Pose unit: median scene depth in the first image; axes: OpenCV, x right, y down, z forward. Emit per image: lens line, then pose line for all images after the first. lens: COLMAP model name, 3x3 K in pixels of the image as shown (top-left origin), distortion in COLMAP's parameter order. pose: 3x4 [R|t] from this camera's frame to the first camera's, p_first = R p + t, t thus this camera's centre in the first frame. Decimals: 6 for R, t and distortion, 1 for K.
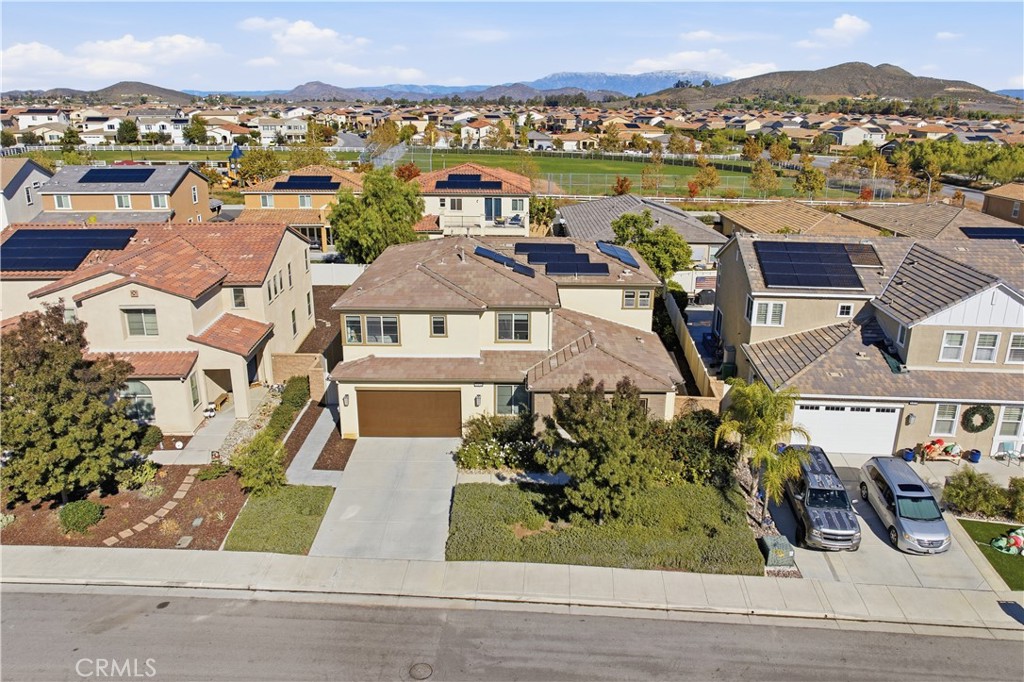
lens RADIAL K [[719.8, 0, 517.5], [0, 719.8, 344.4], [0, 0, 1]] dist [-0.041118, 0.005670]
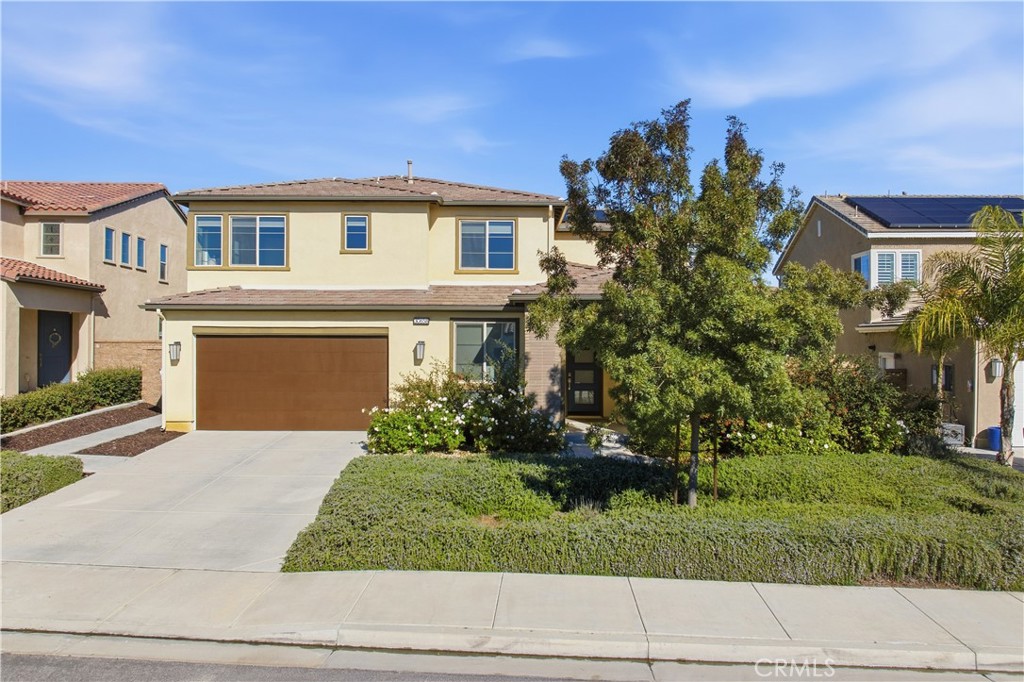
lens RADIAL K [[725.8, 0, 512.0], [0, 725.8, 341.0], [0, 0, 1]] dist [-0.041985, -0.000386]
pose [[0.999971, -0.001712, 0.007483, 0.009946], [0.003876, 0.954033, -0.299677, 0.232321], [-0.006625, 0.299697, 0.954011, 0.481815]]
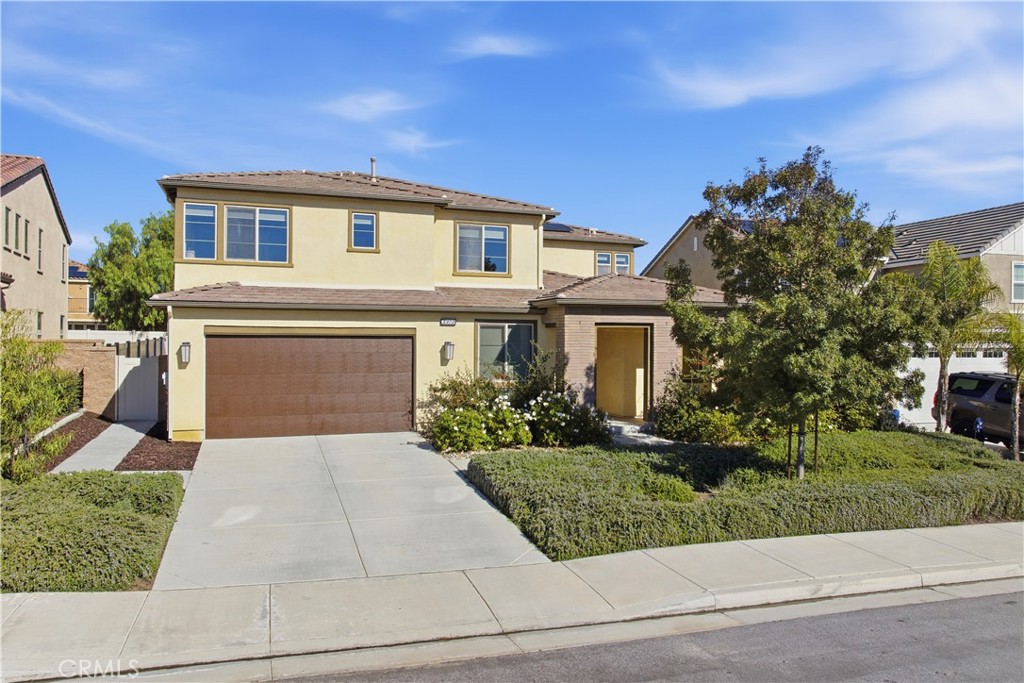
lens RADIAL K [[719.8, 0, 517.5], [0, 719.8, 344.9], [0, 0, 1]] dist [-0.041118, 0.005670]
pose [[0.939189, -0.003099, 0.343387, -0.192369], [0.103072, 0.956397, -0.273279, 0.227568], [-0.327567, 0.292054, 0.898557, 0.489339]]
